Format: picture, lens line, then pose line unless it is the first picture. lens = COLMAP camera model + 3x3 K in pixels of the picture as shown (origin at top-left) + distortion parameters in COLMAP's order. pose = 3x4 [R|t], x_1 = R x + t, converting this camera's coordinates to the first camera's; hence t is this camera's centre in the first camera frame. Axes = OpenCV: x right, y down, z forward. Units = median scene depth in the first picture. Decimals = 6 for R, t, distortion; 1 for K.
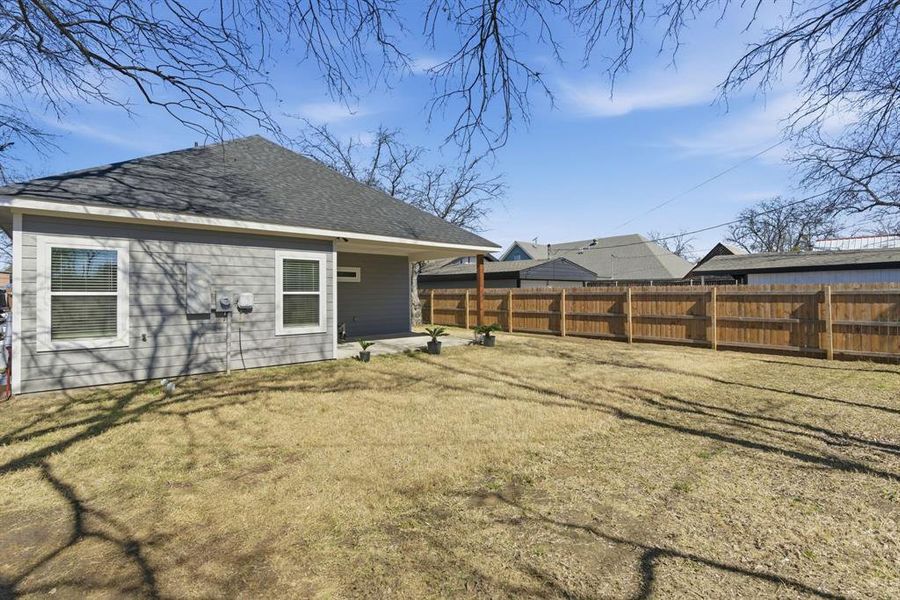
lens RADIAL K [[417.0, 0, 437.2], [0, 417.0, 303.0], [0, 0, 1]] dist [-0.001300, -0.000084]
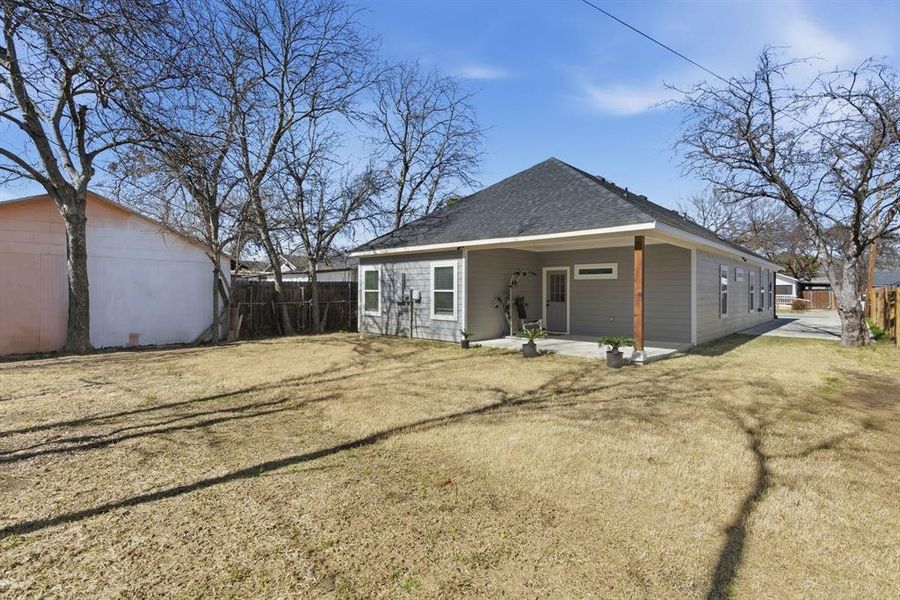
lens RADIAL K [[414.0, 0, 466.0], [0, 414.0, 308.0], [0, 0, 1]] dist [0.000806, -0.000075]
pose [[0.157301, 0.044246, -0.986559, 1.217809], [-0.024682, 0.998860, 0.040863, -0.028668], [0.987242, 0.017923, 0.158214, 1.000218]]
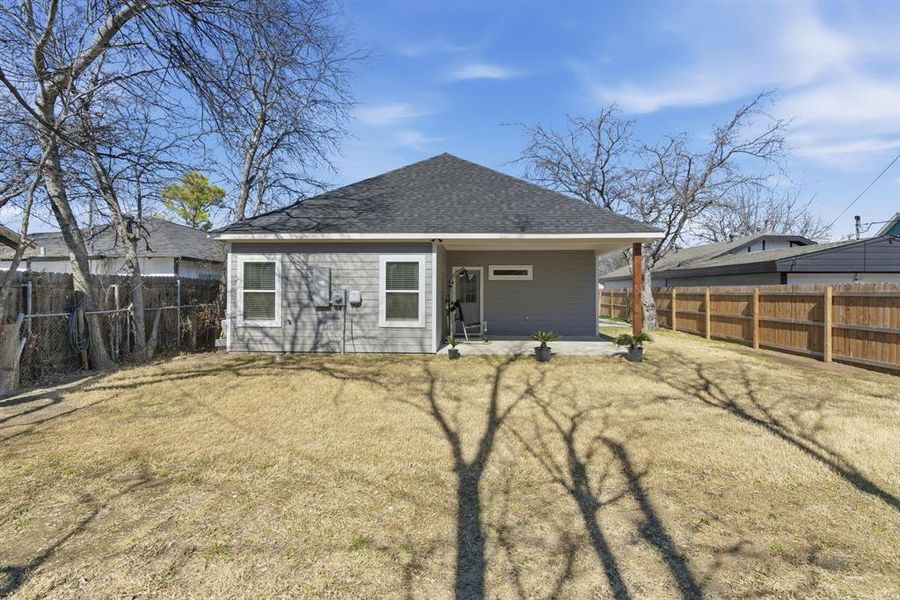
lens RADIAL K [[410.3, 0, 453.8], [0, 410.3, 303.0], [0, 0, 1]] dist [-0.000709, 0.000170]
pose [[0.732525, 0.024381, -0.680303, 0.620248], [-0.020590, 0.999695, 0.013656, -0.011689], [0.680428, 0.004004, 0.732804, 0.330599]]
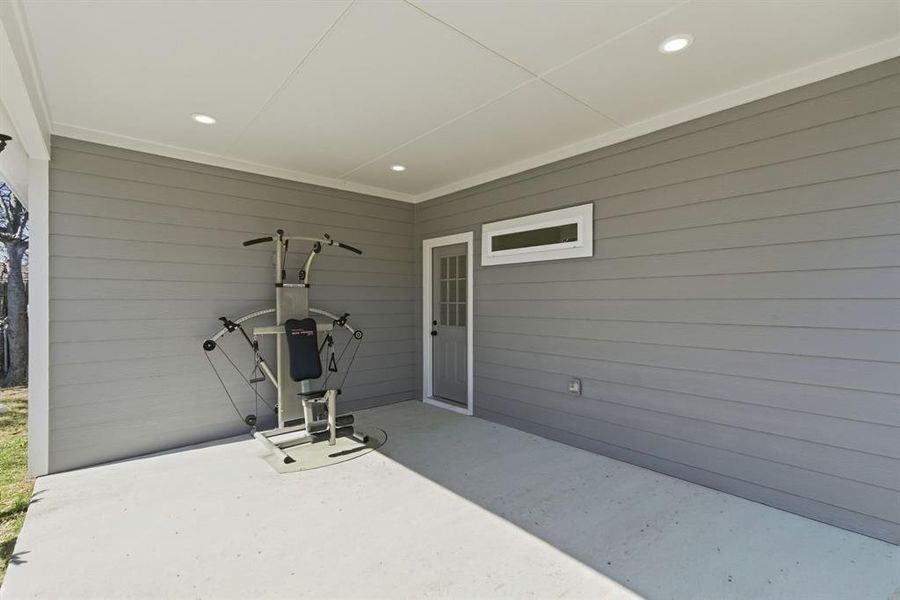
lens RADIAL K [[410.3, 0, 453.8], [0, 410.3, 303.0], [0, 0, 1]] dist [-0.000709, 0.000170]
pose [[0.030766, 0.010406, -0.999472, 0.150193], [-0.023398, 0.999679, 0.009688, -0.037948], [0.999253, 0.023088, 0.030999, 1.685529]]
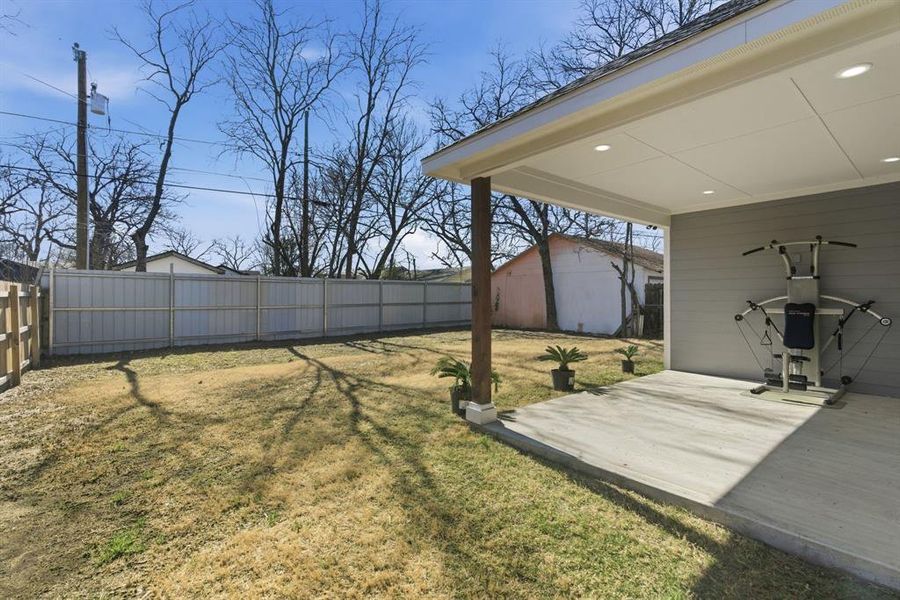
lens RADIAL K [[406.7, 0, 451.2], [0, 406.7, 302.8], [0, 0, 1]] dist [-0.000218, 0.000115]
pose [[-0.999987, 0.003461, 0.003729, 0.213131], [0.003591, 0.999367, 0.035406, -0.034364], [-0.003604, 0.035419, -0.999366, 2.250633]]
